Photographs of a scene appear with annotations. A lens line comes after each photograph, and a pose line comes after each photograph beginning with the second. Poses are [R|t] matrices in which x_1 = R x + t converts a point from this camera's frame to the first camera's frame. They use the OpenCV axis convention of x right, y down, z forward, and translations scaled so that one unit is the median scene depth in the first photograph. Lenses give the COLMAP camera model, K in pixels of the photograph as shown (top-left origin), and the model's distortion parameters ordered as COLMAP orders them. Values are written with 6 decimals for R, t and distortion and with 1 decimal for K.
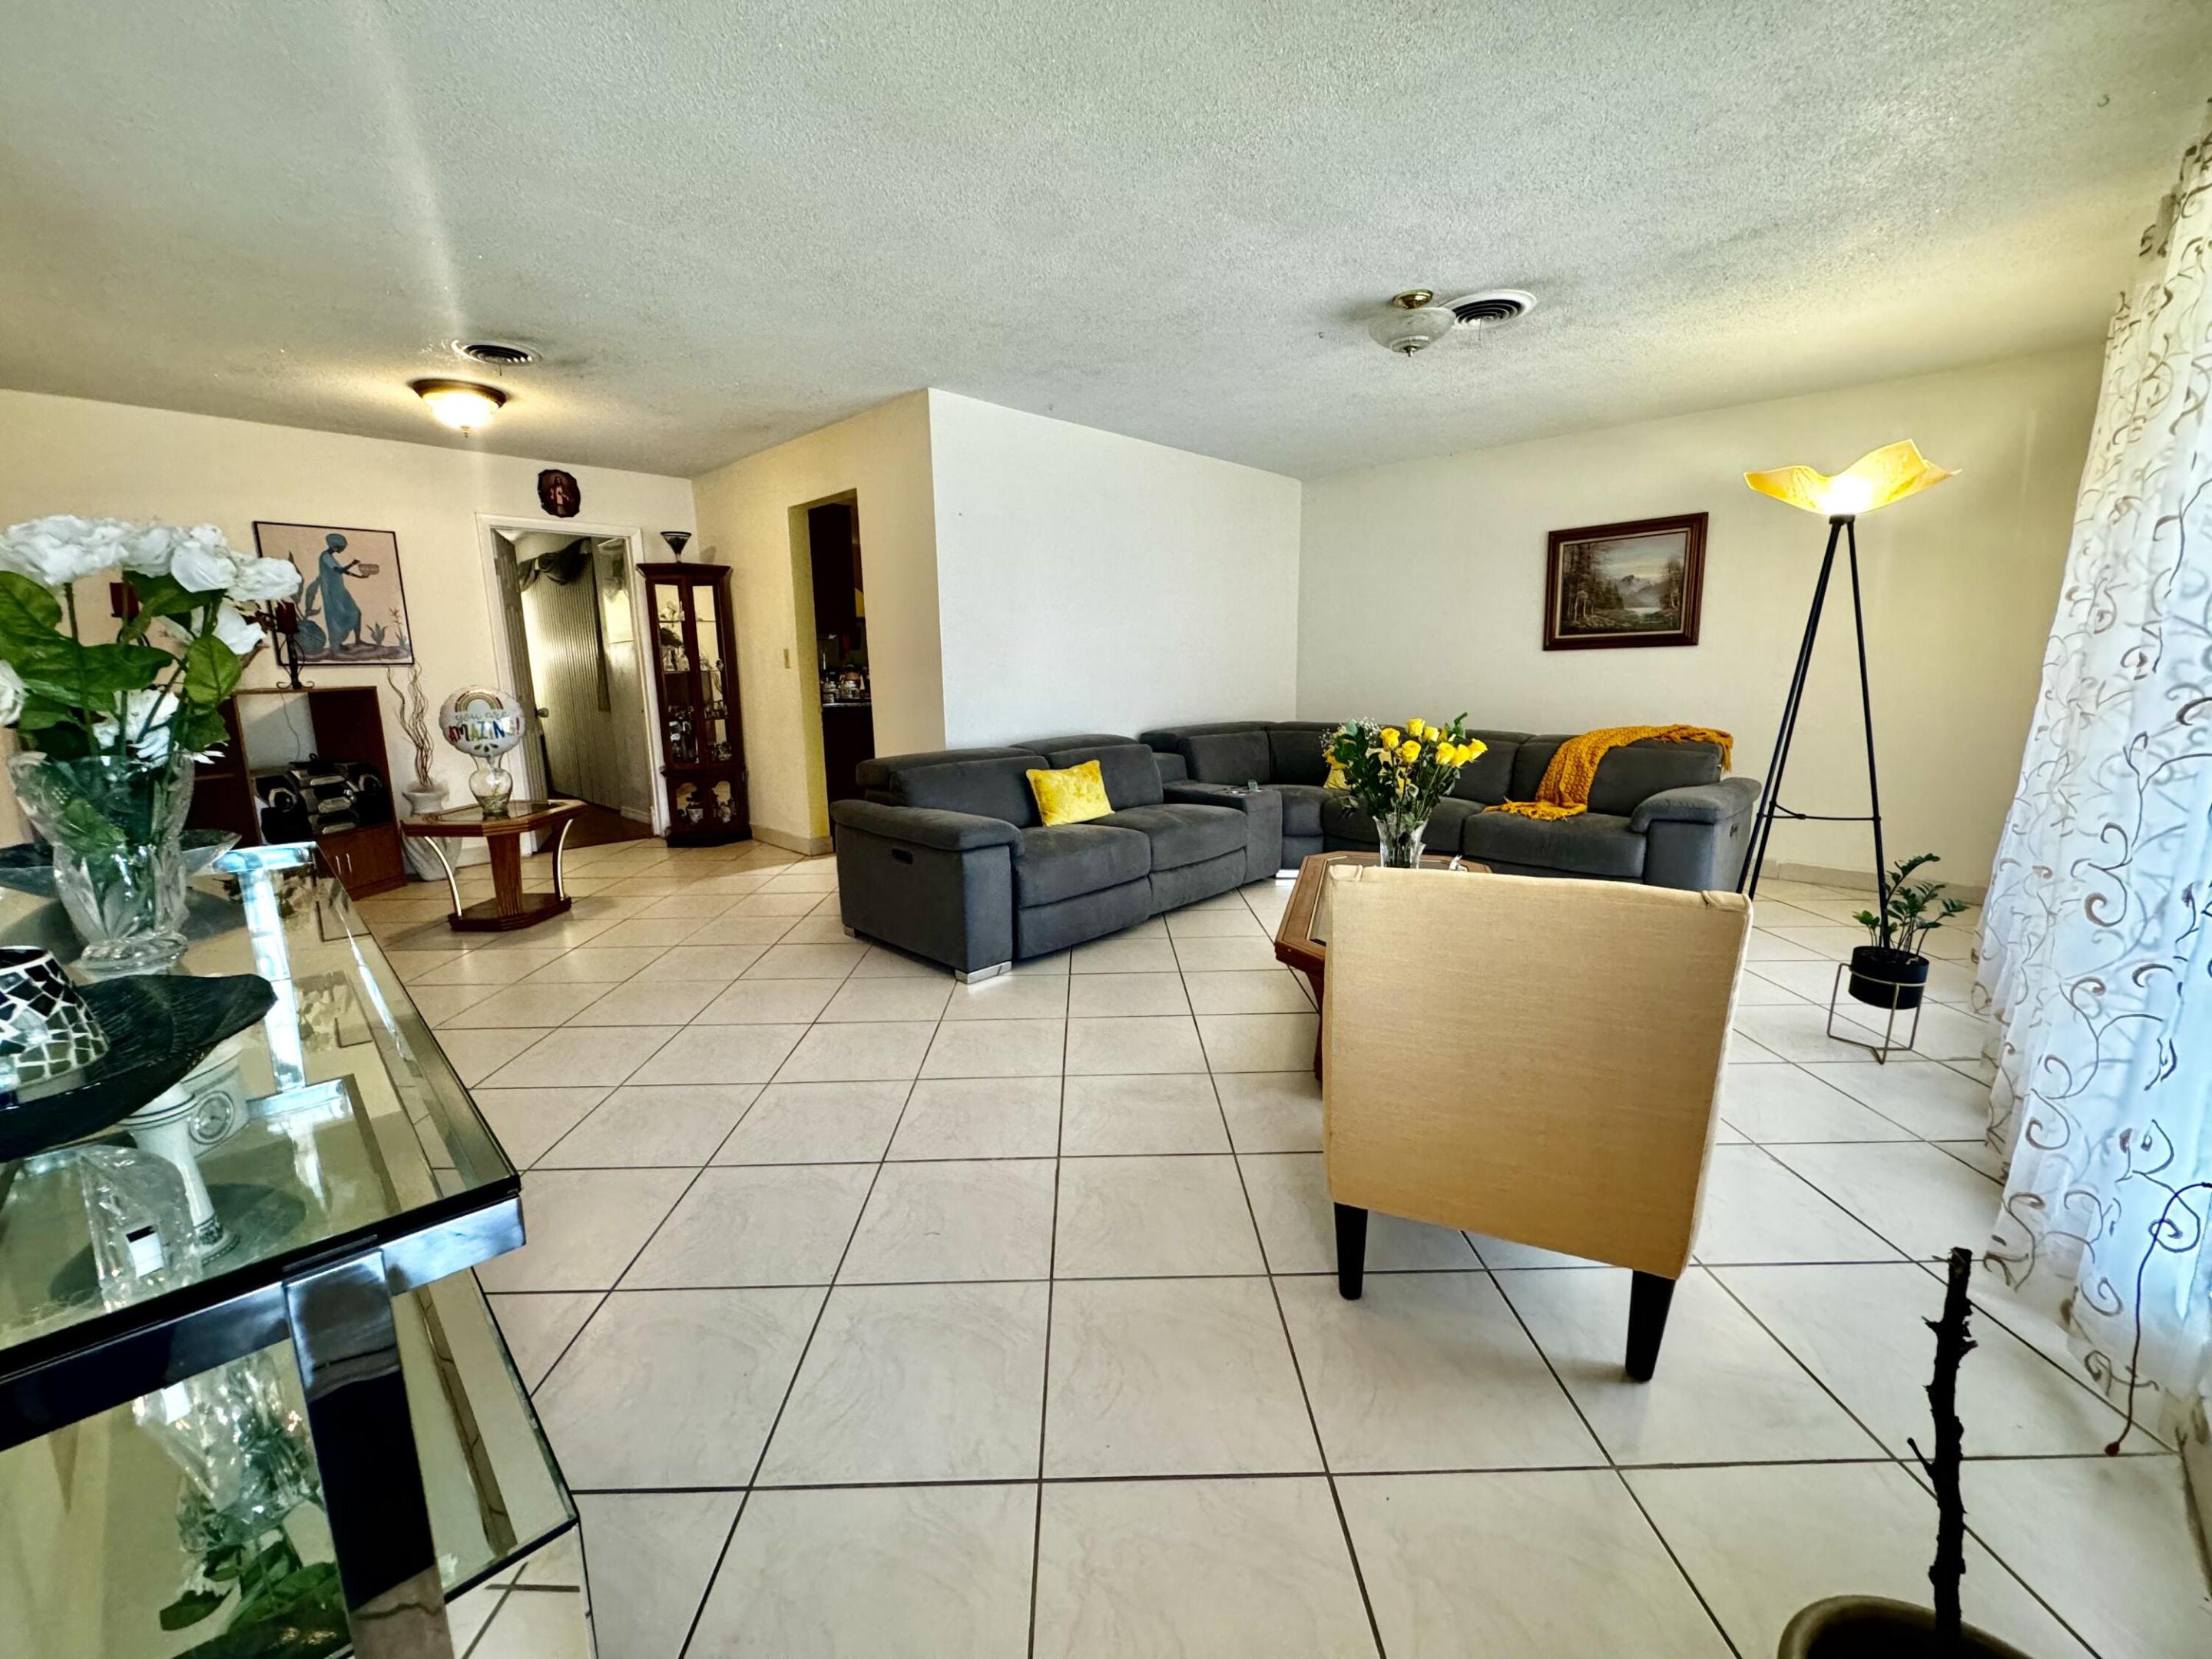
lens RADIAL K [[886.9, 0, 1099.3], [0, 886.9, 828.7], [0, 0, 1]] dist [-0.005892, 0.001018]
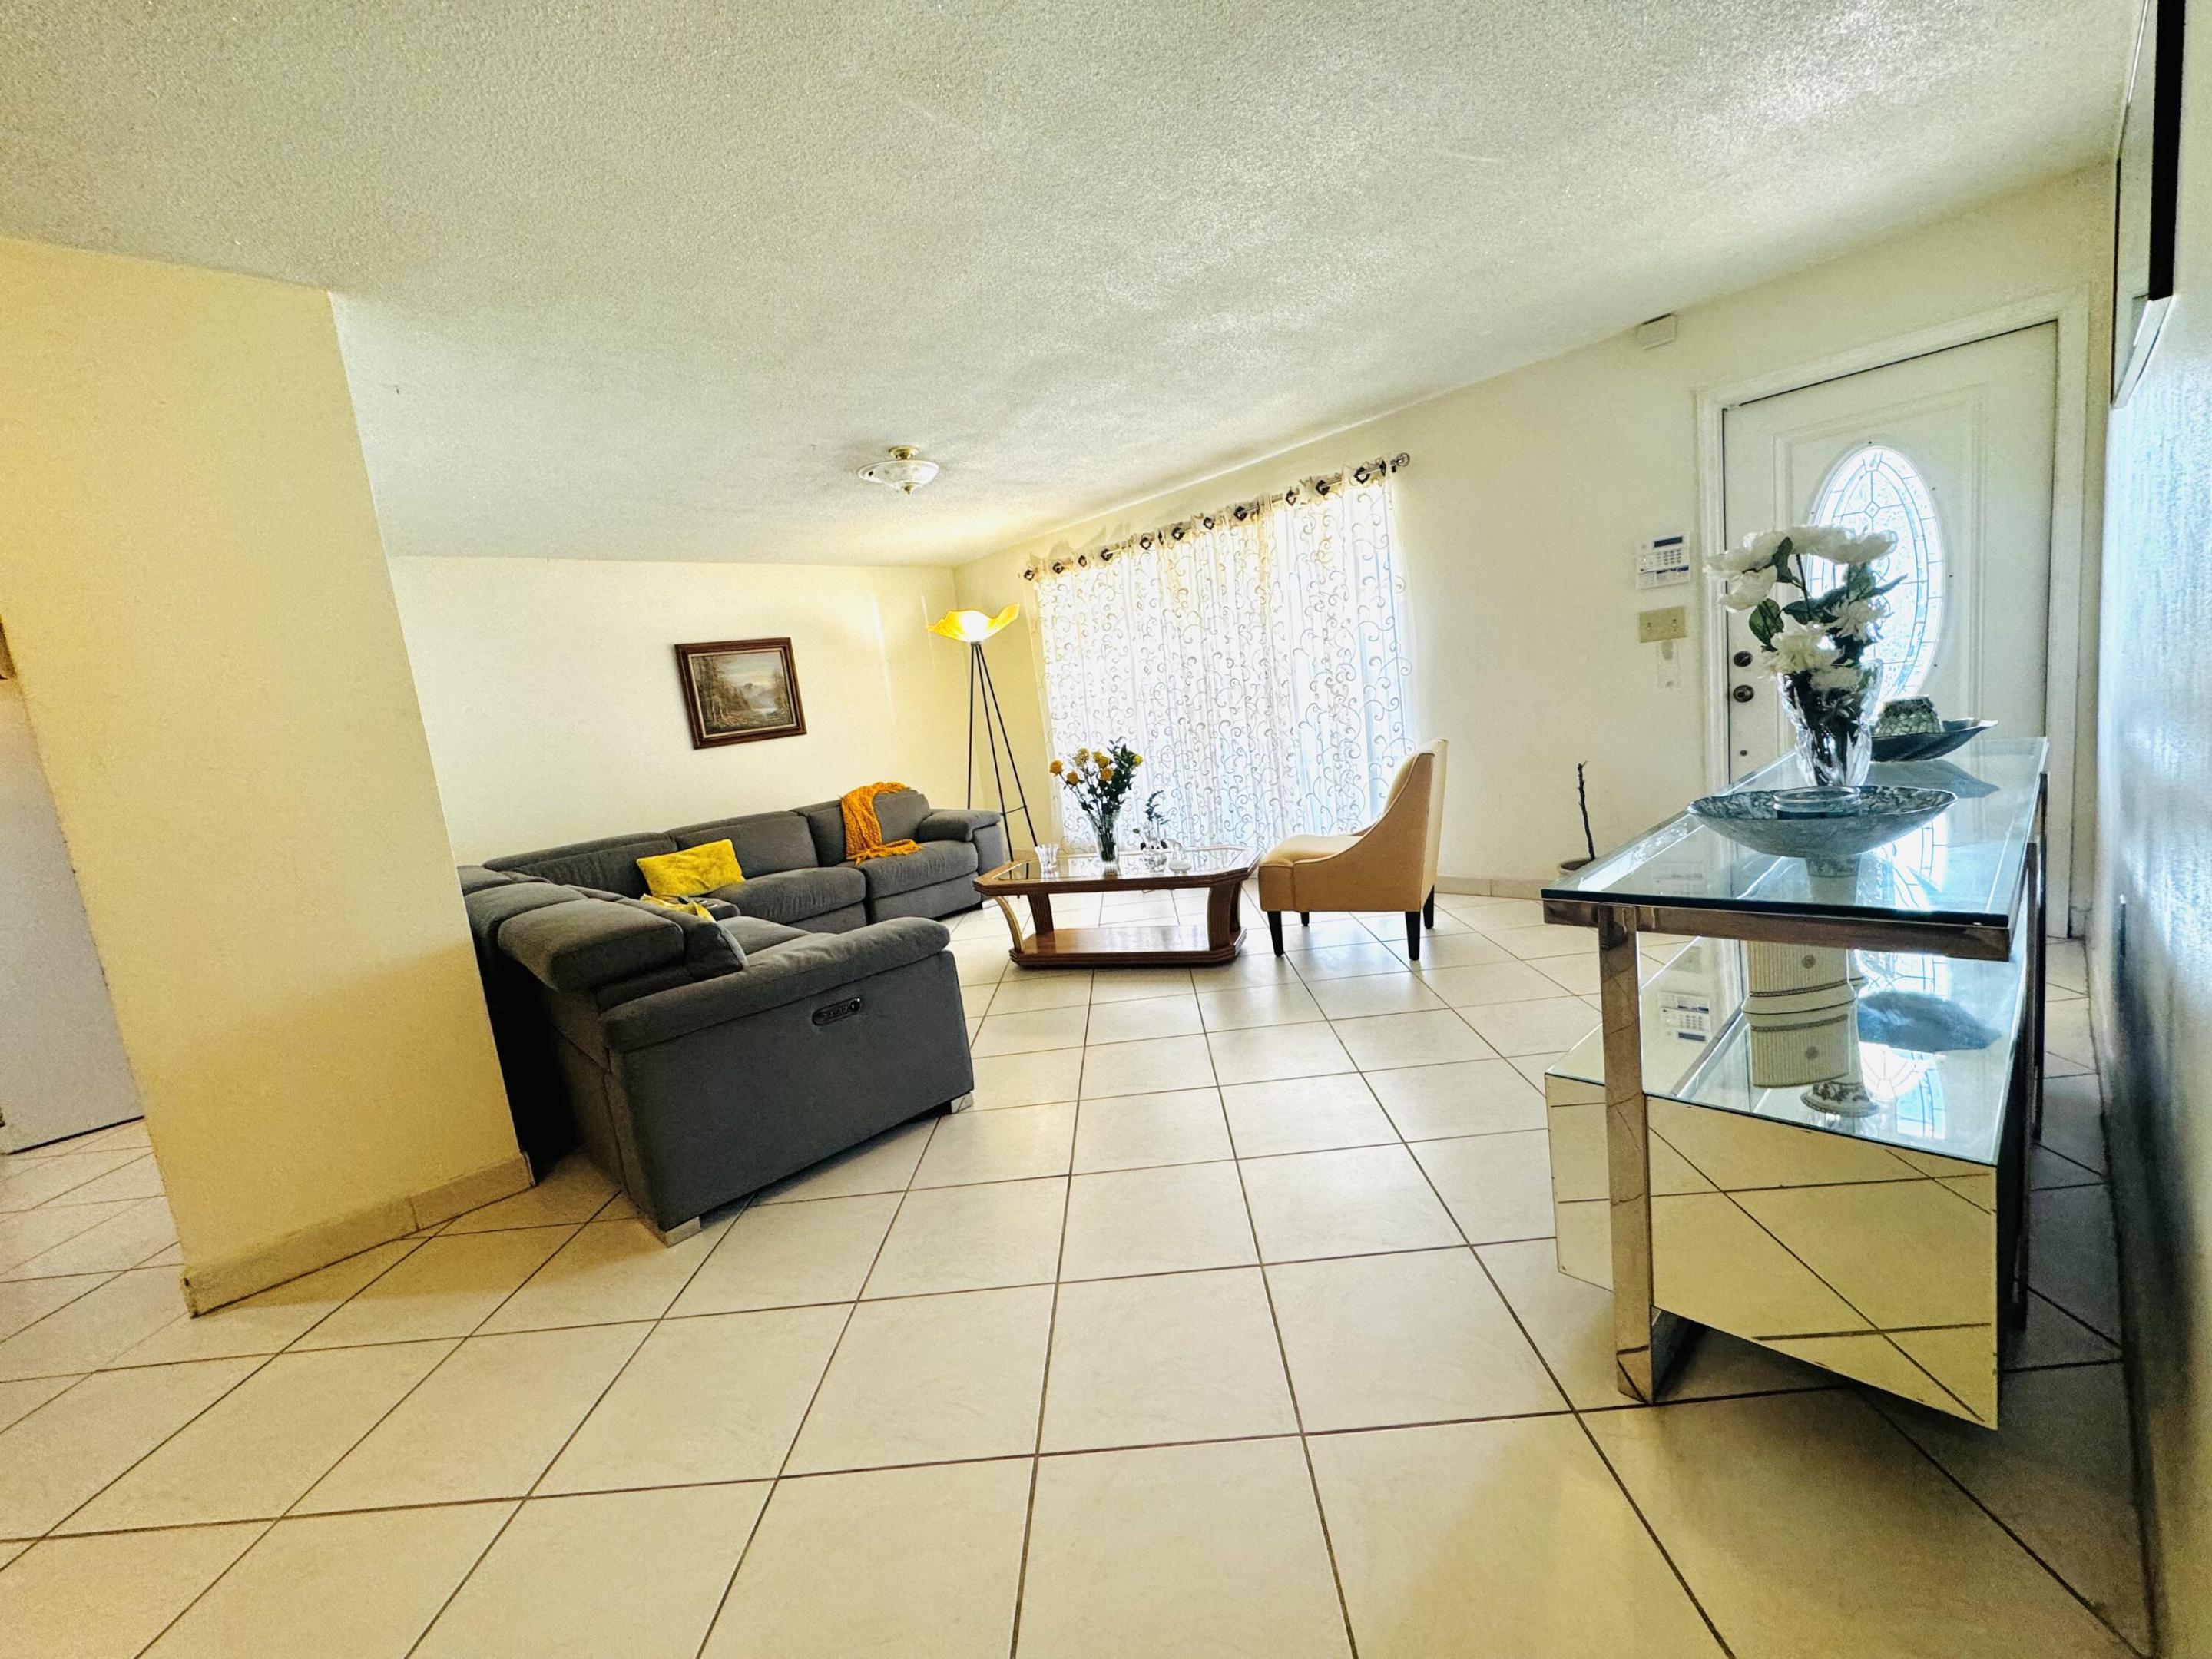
lens RADIAL K [[886.9, 0, 1099.7], [0, 886.9, 827.5], [0, 0, 1]] dist [-0.005892, 0.001018]
pose [[0.038326, -0.128856, 0.990922, -0.631165], [0.301578, 0.946903, 0.111468, -0.086699], [-0.952671, 0.294568, 0.075151, 0.503208]]
